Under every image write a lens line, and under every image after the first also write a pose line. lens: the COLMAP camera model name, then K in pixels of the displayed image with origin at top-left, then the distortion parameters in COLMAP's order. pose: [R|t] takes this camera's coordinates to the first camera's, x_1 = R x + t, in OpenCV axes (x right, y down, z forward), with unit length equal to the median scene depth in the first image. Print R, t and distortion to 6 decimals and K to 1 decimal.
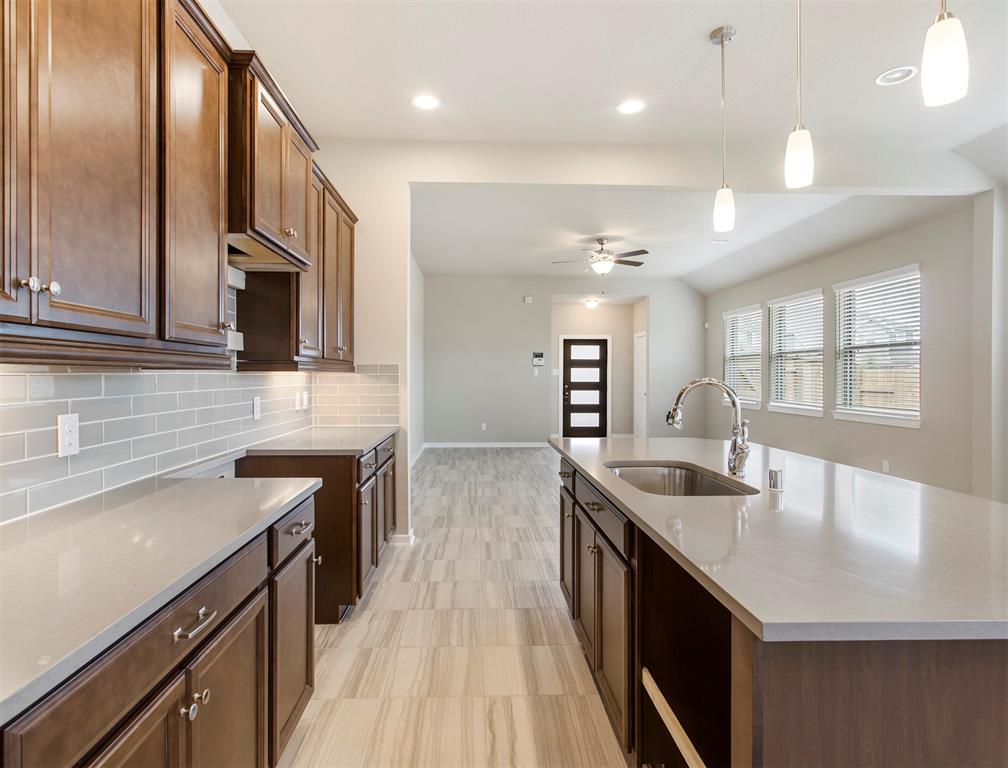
lens RADIAL K [[545.9, 0, 490.7], [0, 545.9, 380.4], [0, 0, 1]] dist [-0.004146, 0.002044]
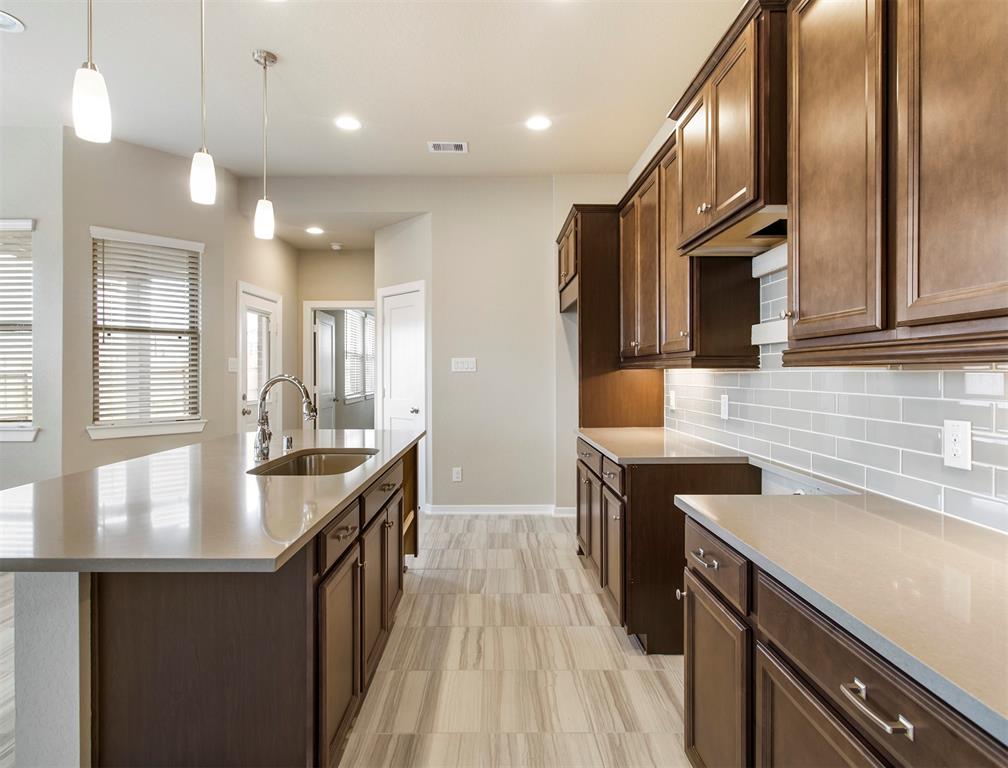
lens RADIAL K [[542.8, 0, 493.9], [0, 542.8, 378.1], [0, 0, 1]] dist [-0.000277, 0.002406]
pose [[-0.999611, -0.002148, 0.027823, -0.026108], [-0.001610, 0.999812, 0.019344, -0.008217], [-0.027859, 0.019292, -0.999426, 0.882106]]
